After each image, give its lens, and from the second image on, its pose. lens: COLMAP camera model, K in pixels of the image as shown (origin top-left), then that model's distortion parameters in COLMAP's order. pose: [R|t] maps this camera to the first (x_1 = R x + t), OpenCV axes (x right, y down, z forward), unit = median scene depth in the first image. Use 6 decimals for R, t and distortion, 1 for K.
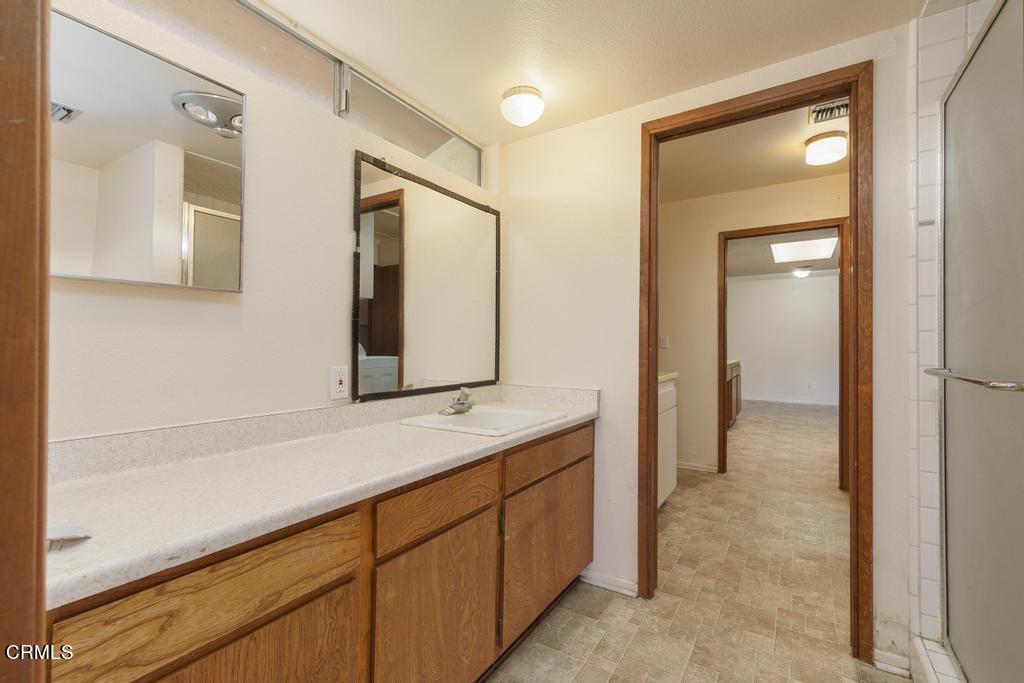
lens RADIAL K [[444.2, 0, 508.6], [0, 444.2, 338.0], [0, 0, 1]] dist [0.002262, -0.000198]
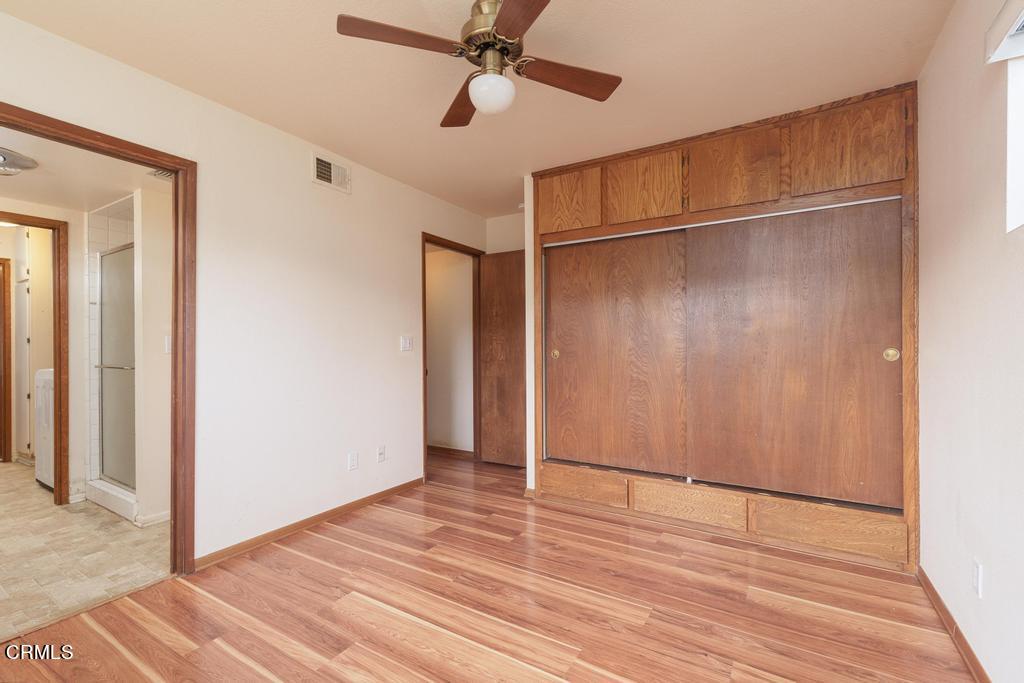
lens RADIAL K [[444.2, 0, 509.2], [0, 444.2, 345.8], [0, 0, 1]] dist [0.002262, -0.000198]
pose [[-0.026488, -0.003702, 0.999642, -1.056898], [-0.006183, 0.999975, 0.003539, -0.041357], [-0.999630, -0.006087, -0.026510, -0.815411]]
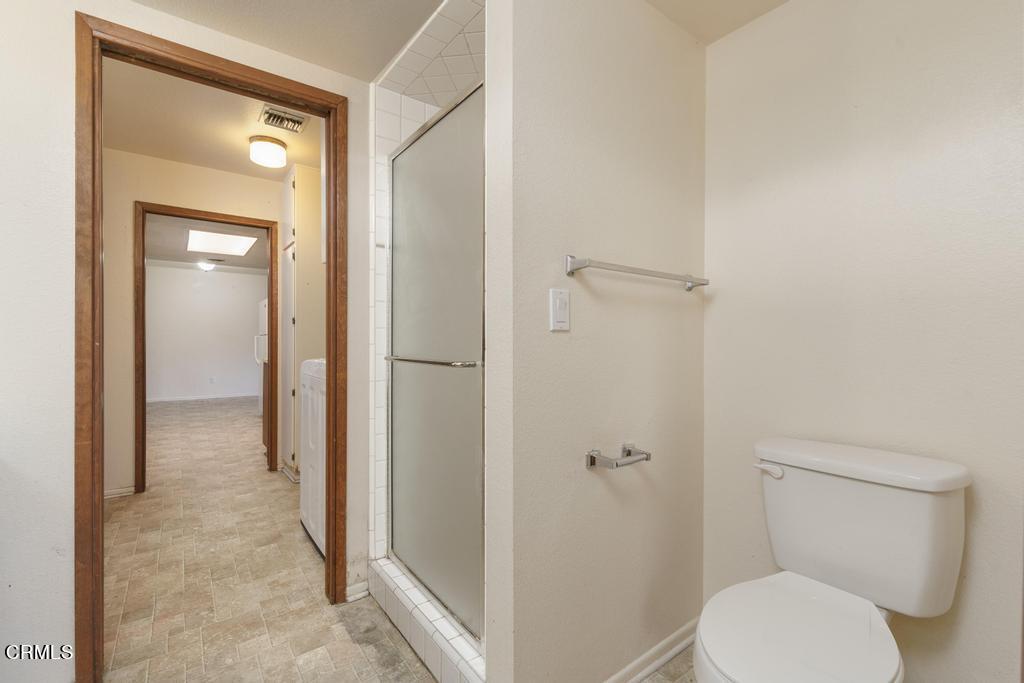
lens RADIAL K [[444.2, 0, 507.4], [0, 444.2, 345.9], [0, 0, 1]] dist [0.002262, -0.000198]
pose [[0.342275, -0.012305, 0.939519, -0.122280], [-0.015545, 0.999703, 0.018756, 0.005144], [-0.939471, -0.021025, 0.341982, 0.140378]]
